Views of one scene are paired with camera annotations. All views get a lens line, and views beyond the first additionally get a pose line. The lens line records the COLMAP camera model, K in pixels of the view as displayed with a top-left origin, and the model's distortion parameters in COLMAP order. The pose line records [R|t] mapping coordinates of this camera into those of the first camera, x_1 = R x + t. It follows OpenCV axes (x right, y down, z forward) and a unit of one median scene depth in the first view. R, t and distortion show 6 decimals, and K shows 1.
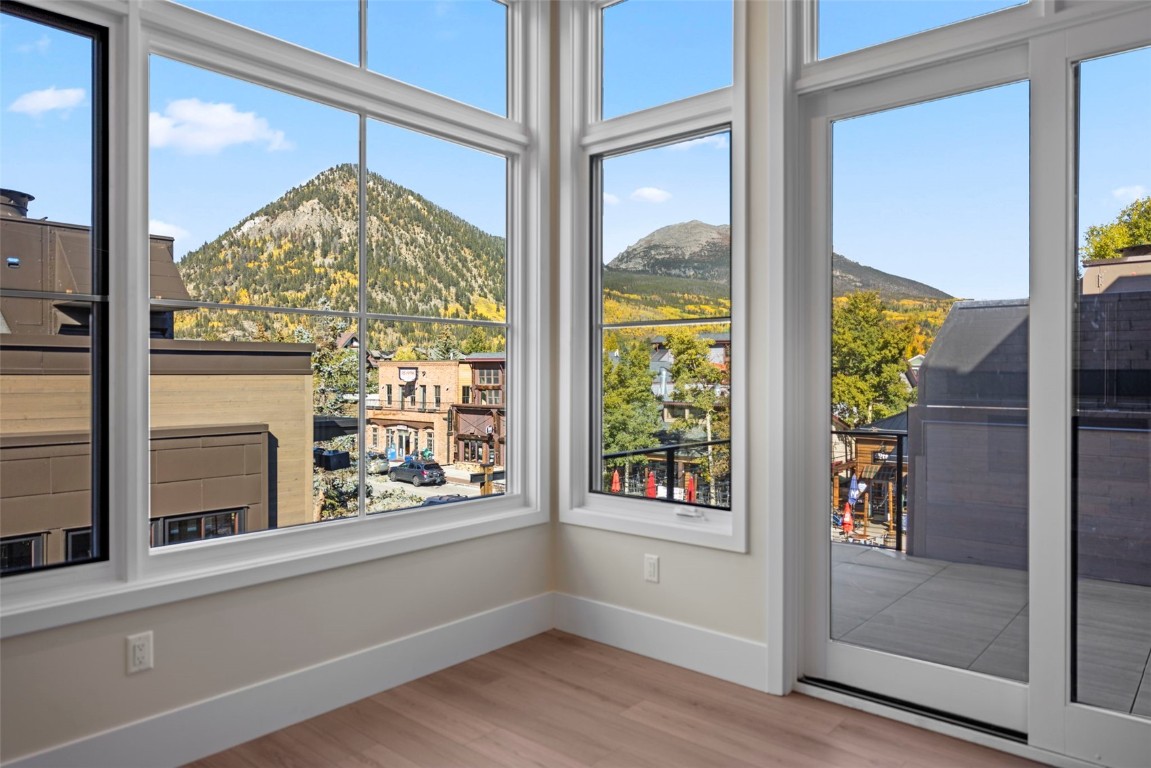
lens RADIAL K [[770.2, 0, 576.3], [0, 770.2, 367.7], [0, 0, 1]] dist [-0.005908, 0.001532]
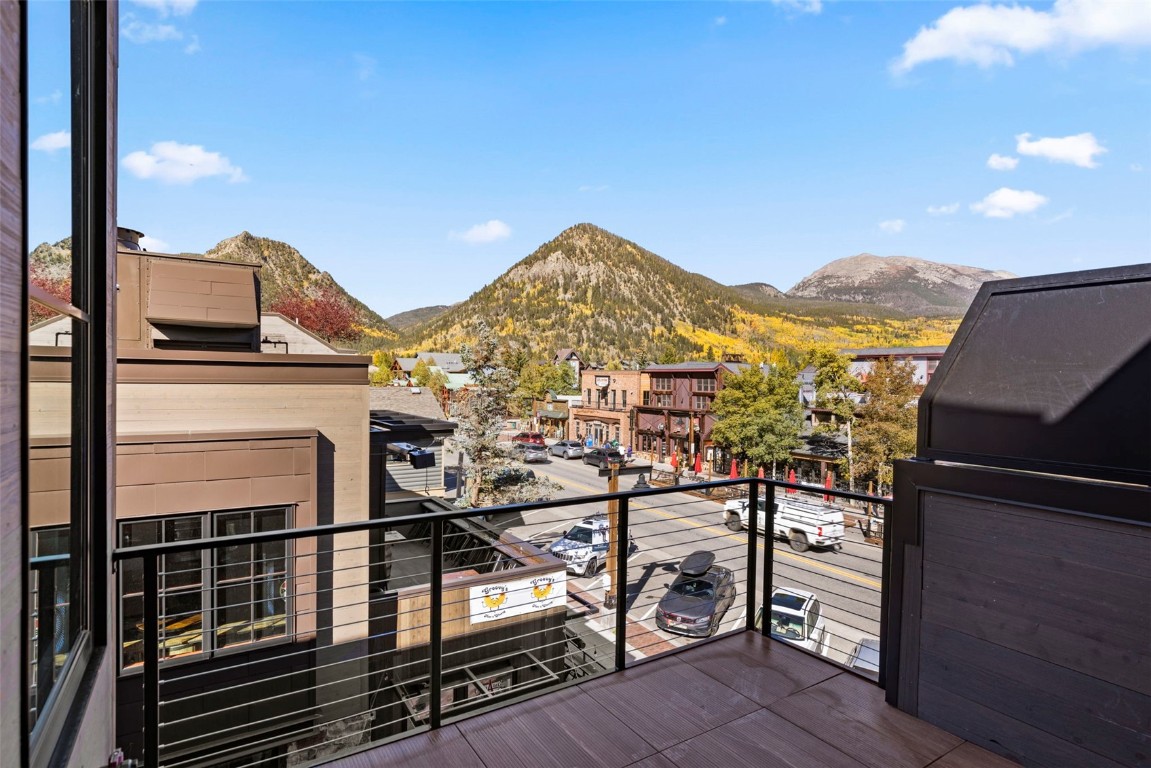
lens RADIAL K [[590.2, 0, 583.9], [0, 590.2, 388.7], [0, 0, 1]] dist [-0.001863, -0.000232]
pose [[0.958209, 0.016736, -0.285580, 0.039567], [-0.010549, 0.999675, 0.023189, -0.001670], [0.285875, -0.019207, 0.958074, 0.059102]]
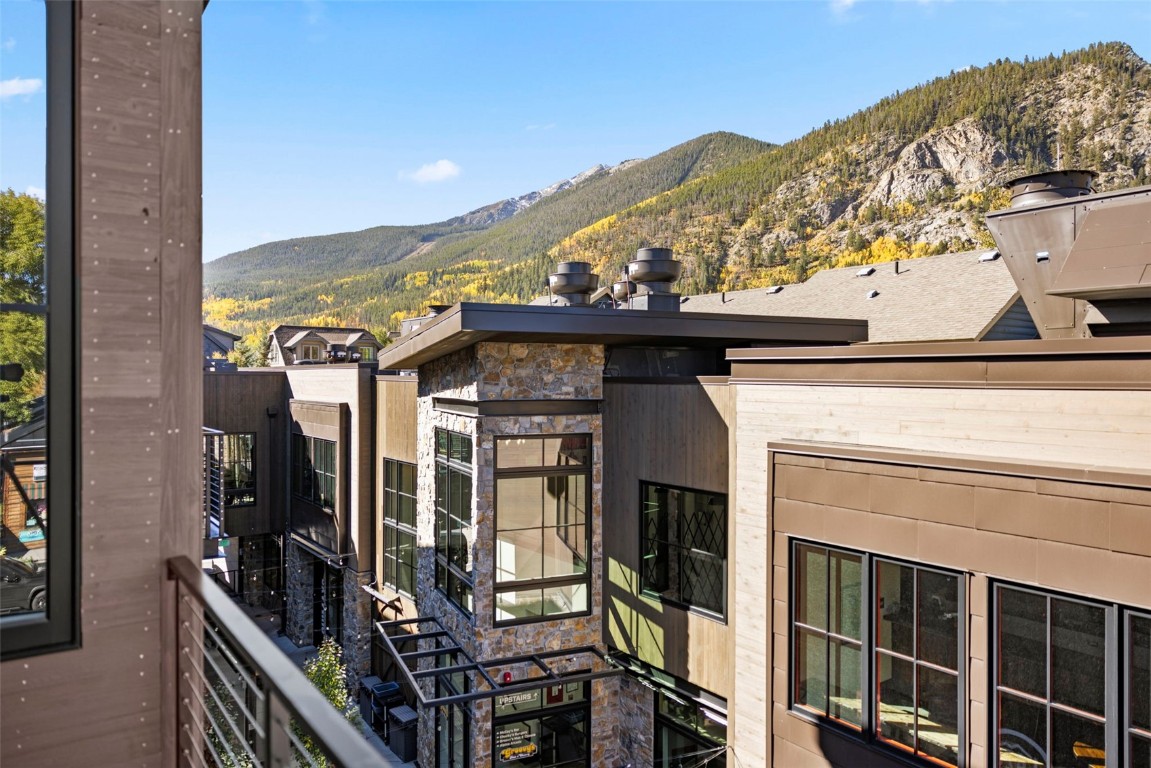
lens RADIAL K [[769.4, 0, 575.5], [0, 769.4, 384.0], [0, 0, 1]] dist [0.003025, 0.001344]
pose [[-0.227925, 0.003952, -0.973671, 0.038730], [0.005944, 0.999979, 0.002667, -0.000145], [0.973660, -0.005180, -0.227944, 0.122098]]
